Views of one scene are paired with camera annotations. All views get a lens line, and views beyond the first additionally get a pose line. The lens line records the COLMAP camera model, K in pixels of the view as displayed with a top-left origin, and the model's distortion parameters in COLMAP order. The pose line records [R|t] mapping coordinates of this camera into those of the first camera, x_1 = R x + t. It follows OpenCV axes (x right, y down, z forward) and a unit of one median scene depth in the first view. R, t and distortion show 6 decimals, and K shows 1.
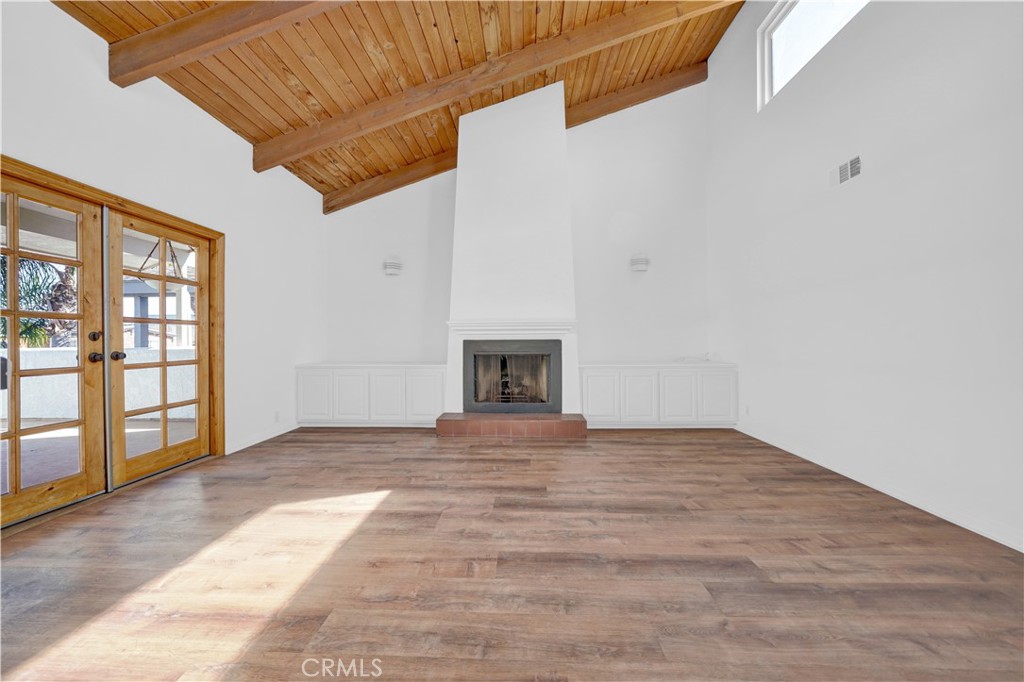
lens RADIAL K [[398.4, 0, 504.3], [0, 398.4, 342.4], [0, 0, 1]] dist [0.000279, -0.000030]
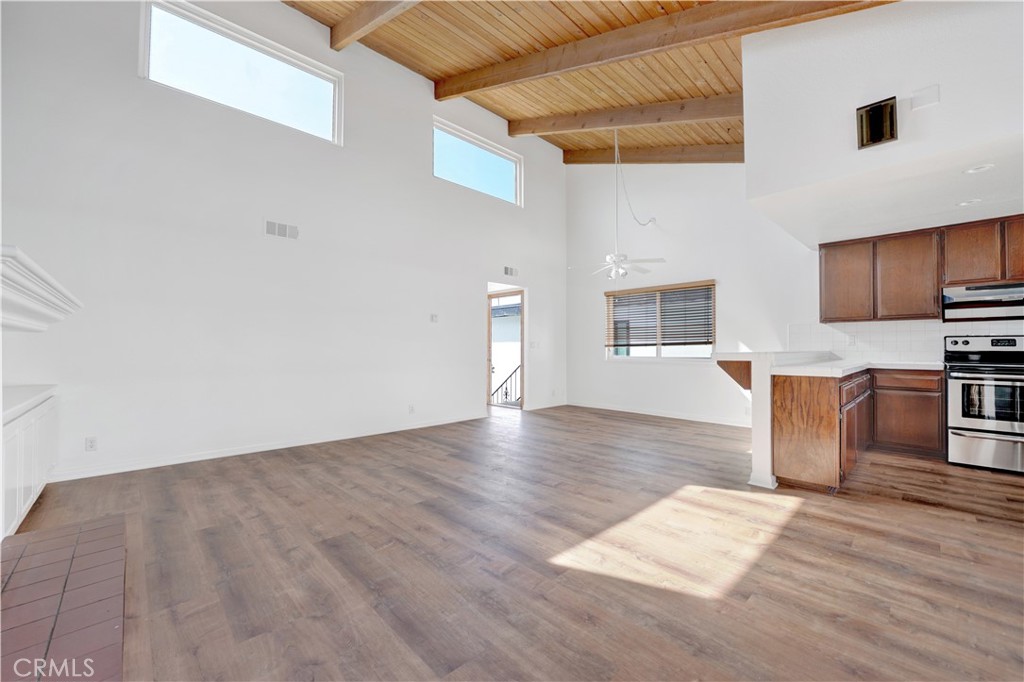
lens RADIAL K [[398.4, 0, 505.2], [0, 398.4, 342.6], [0, 0, 1]] dist [0.000279, -0.000030]
pose [[-0.724056, 0.018081, 0.689504, -0.742461], [0.006446, 0.999790, -0.019448, -0.000731], [-0.689711, -0.009637, -0.724020, 1.612978]]
